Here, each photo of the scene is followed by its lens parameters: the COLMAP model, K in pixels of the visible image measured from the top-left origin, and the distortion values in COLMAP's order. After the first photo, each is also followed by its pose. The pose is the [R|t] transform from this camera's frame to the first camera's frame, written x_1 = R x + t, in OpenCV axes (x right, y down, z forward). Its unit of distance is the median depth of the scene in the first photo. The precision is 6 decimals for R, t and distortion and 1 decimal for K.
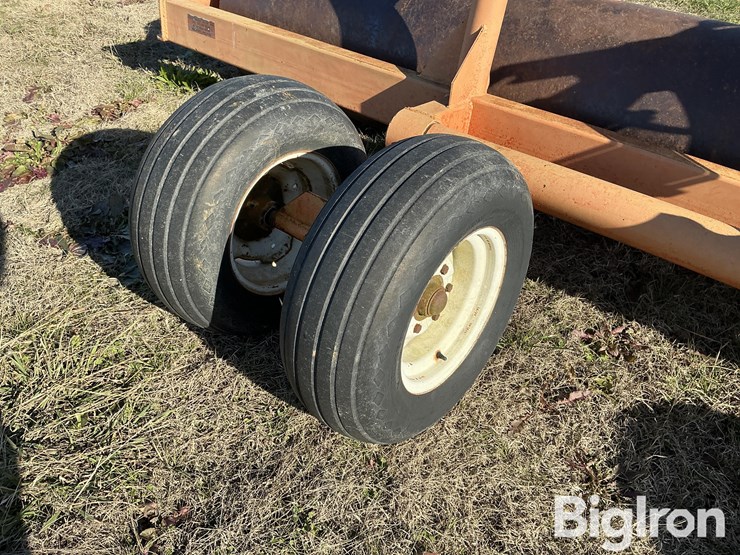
lens RADIAL K [[630.1, 0, 370.0], [0, 630.1, 277.5], [0, 0, 1]] dist [0.104770, -0.227320]
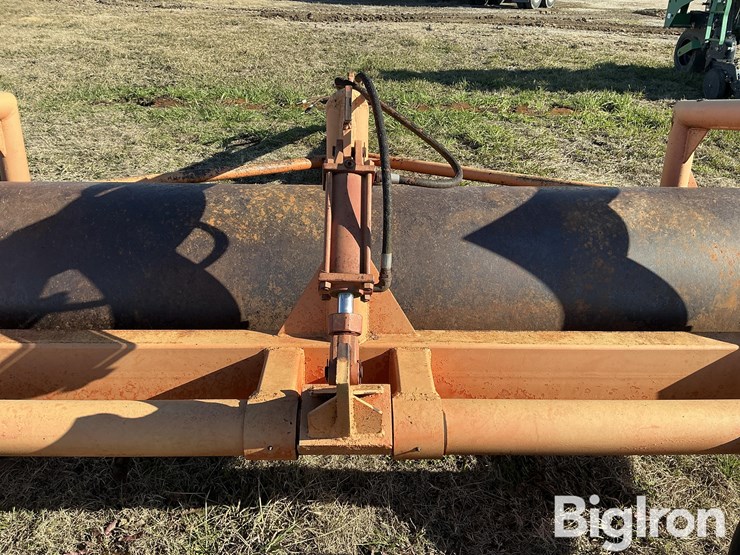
lens RADIAL K [[630.1, 0, 370.0], [0, 630.1, 277.5], [0, 0, 1]] dist [0.104770, -0.227320]
pose [[0.745067, -0.329536, 0.579898, 0.237378], [0.407931, 0.912998, -0.005294, -0.087033], [-0.527701, 0.240503, 0.814672, -0.047811]]
